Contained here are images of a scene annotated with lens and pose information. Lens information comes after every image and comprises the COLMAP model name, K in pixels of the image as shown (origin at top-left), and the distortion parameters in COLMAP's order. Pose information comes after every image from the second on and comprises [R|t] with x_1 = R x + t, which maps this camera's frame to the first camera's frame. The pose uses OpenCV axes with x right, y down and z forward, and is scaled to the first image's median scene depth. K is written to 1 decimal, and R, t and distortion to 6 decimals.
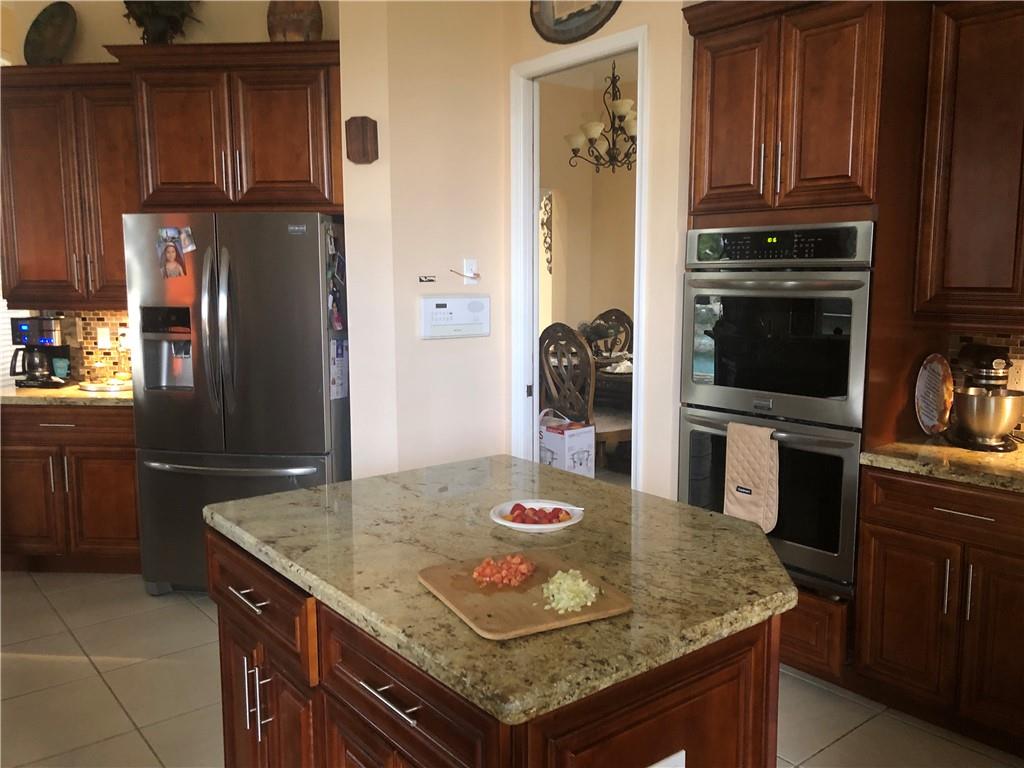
lens RADIAL K [[849.0, 0, 512.0], [0, 849.0, 384.0], [0, 0, 1]] dist [0.002077, -0.002690]
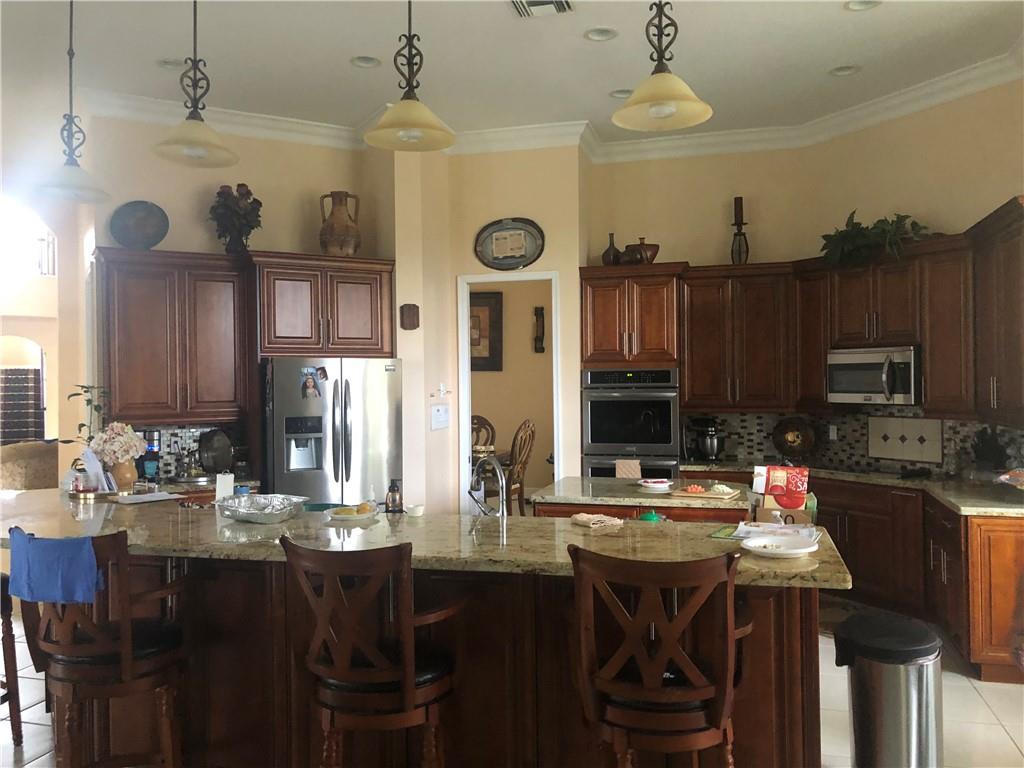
lens RADIAL K [[849.0, 0, 512.0], [0, 849.0, 384.0], [0, 0, 1]] dist [0.002077, -0.002690]
pose [[0.802746, -0.009973, 0.596238, -1.123299], [0.090115, 0.990406, -0.104759, 0.051826], [-0.589473, 0.137825, 0.795944, -0.514367]]
